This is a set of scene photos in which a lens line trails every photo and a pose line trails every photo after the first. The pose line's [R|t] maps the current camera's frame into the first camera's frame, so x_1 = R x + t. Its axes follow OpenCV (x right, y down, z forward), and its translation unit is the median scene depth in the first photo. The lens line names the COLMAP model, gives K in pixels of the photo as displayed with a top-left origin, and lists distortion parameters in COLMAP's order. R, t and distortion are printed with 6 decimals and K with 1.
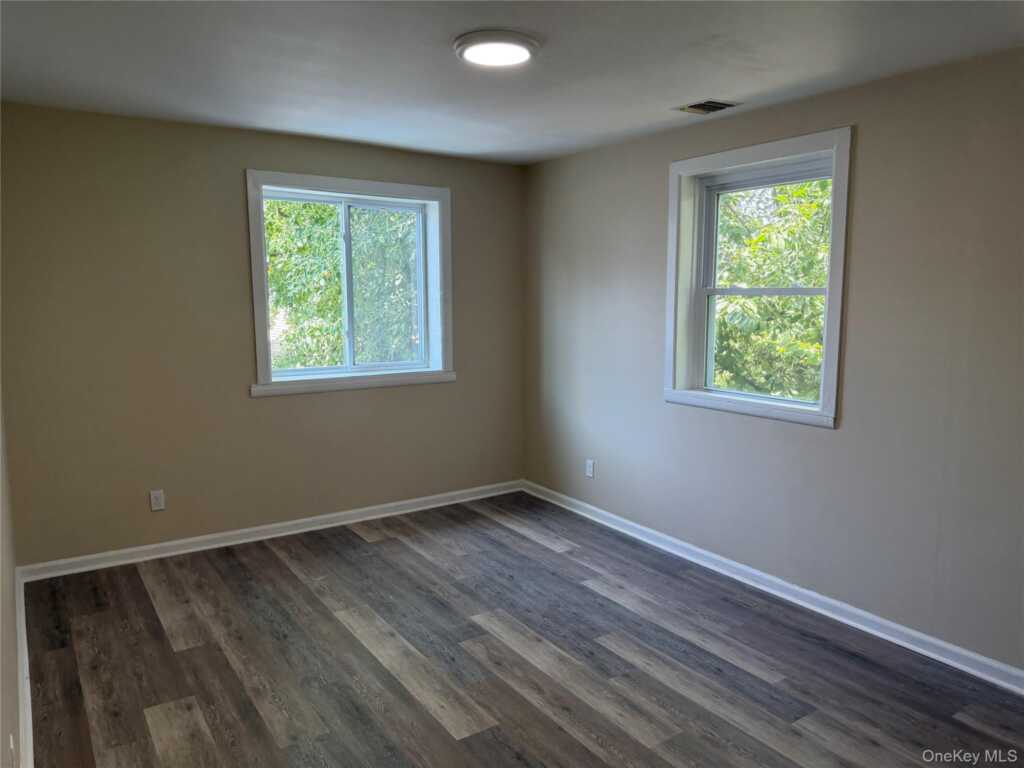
lens RADIAL K [[716.4, 0, 512.0], [0, 716.4, 384.0], [0, 0, 1]] dist [-0.001442, -0.001512]
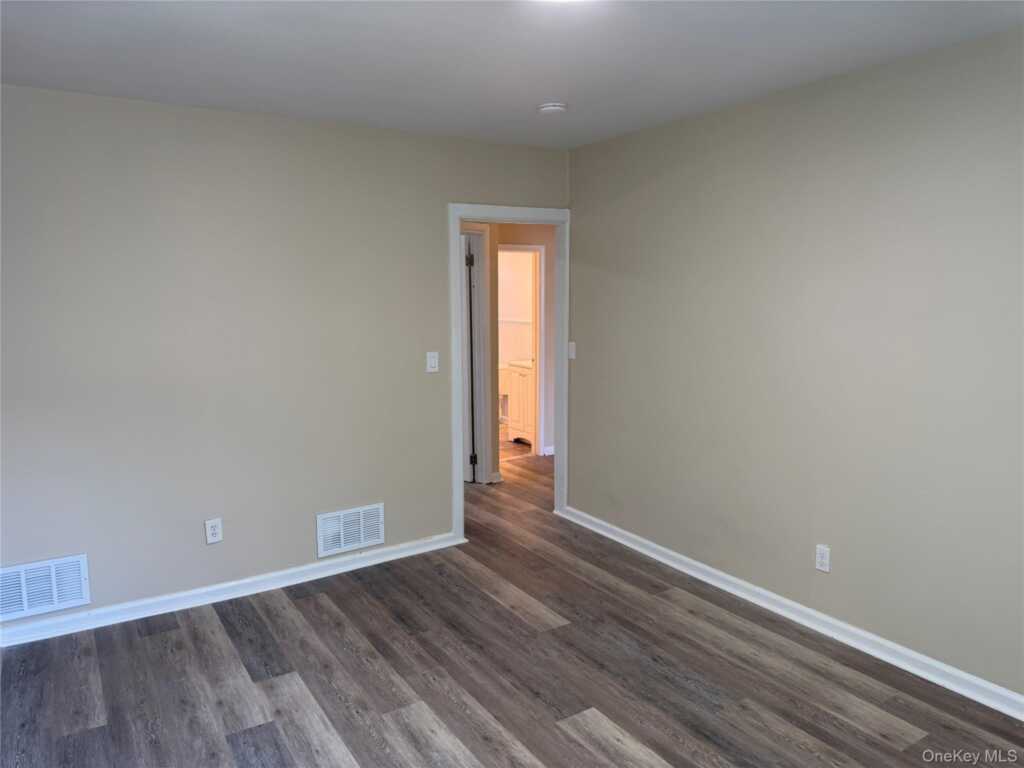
lens RADIAL K [[716.4, 0, 512.0], [0, 716.4, 384.0], [0, 0, 1]] dist [-0.001442, -0.001512]
pose [[-0.999451, 0.002214, 0.033060, 0.010708], [0.011430, 0.959559, 0.281275, -0.279052], [-0.031100, 0.281499, -0.959057, 1.858178]]
